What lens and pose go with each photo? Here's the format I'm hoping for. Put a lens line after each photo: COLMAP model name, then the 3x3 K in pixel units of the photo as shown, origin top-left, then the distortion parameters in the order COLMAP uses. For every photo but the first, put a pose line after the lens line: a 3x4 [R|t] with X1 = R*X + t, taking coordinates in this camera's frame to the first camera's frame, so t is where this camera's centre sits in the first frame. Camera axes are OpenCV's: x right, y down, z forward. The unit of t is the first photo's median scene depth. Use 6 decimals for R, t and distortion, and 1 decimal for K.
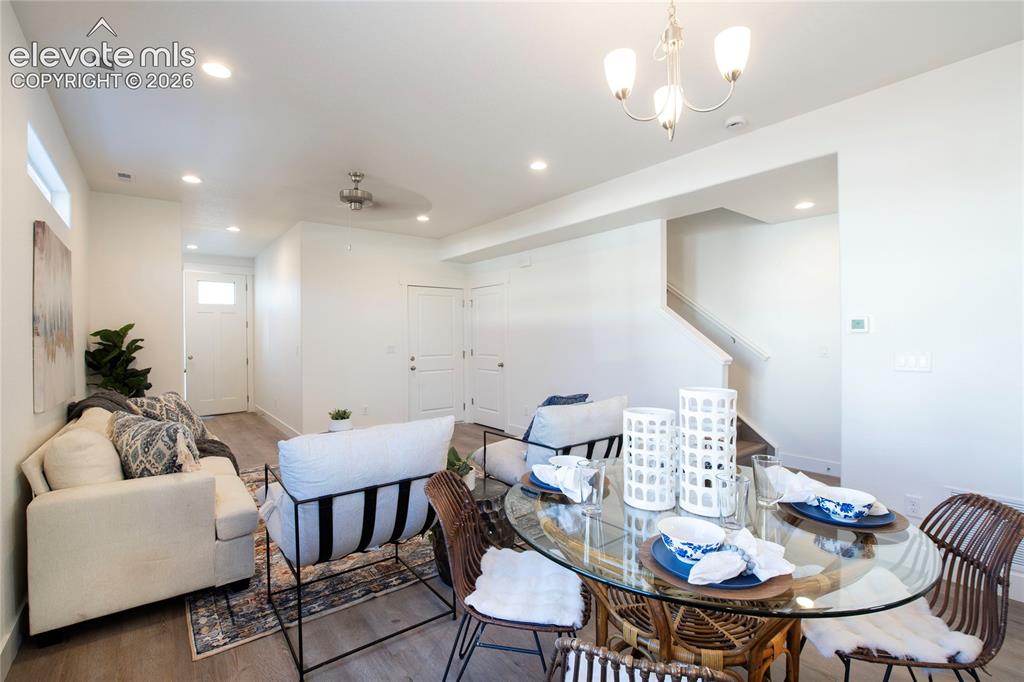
lens RADIAL K [[470.6, 0, 547.5], [0, 470.6, 341.2], [0, 0, 1]] dist [0.000638, 0.000088]
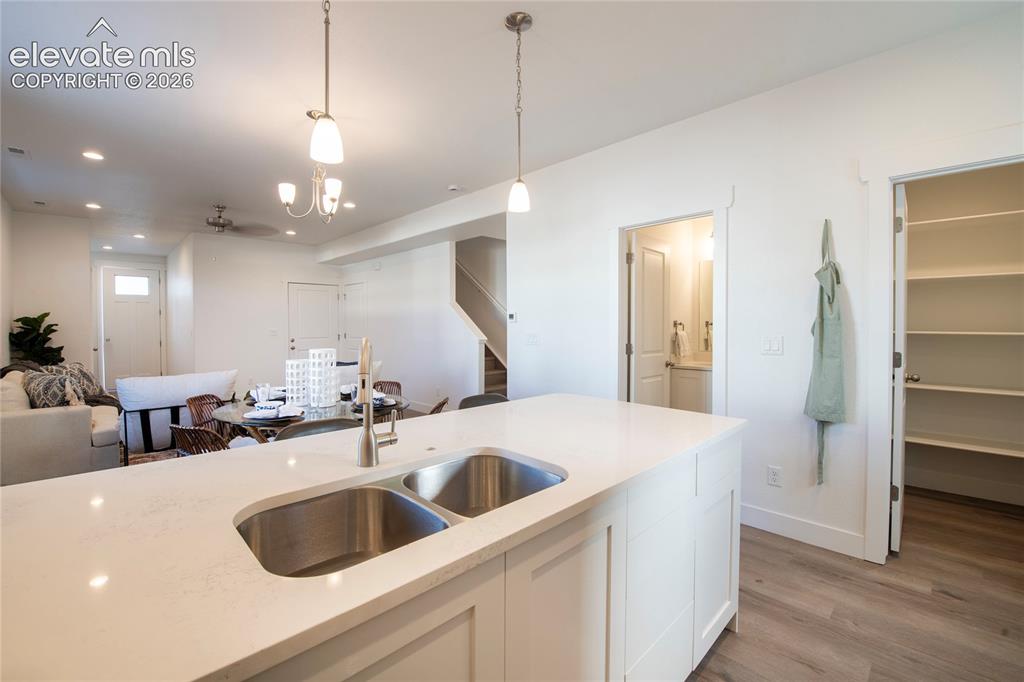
lens RADIAL K [[429.6, 0, 511.4], [0, 429.6, 332.0], [0, 0, 1]] dist [-0.000778, -0.000635]
pose [[0.996768, 0.002580, 0.080293, 0.342763], [-0.003459, 0.999936, 0.010809, -0.000042], [-0.080260, -0.011052, 0.996713, -0.328633]]
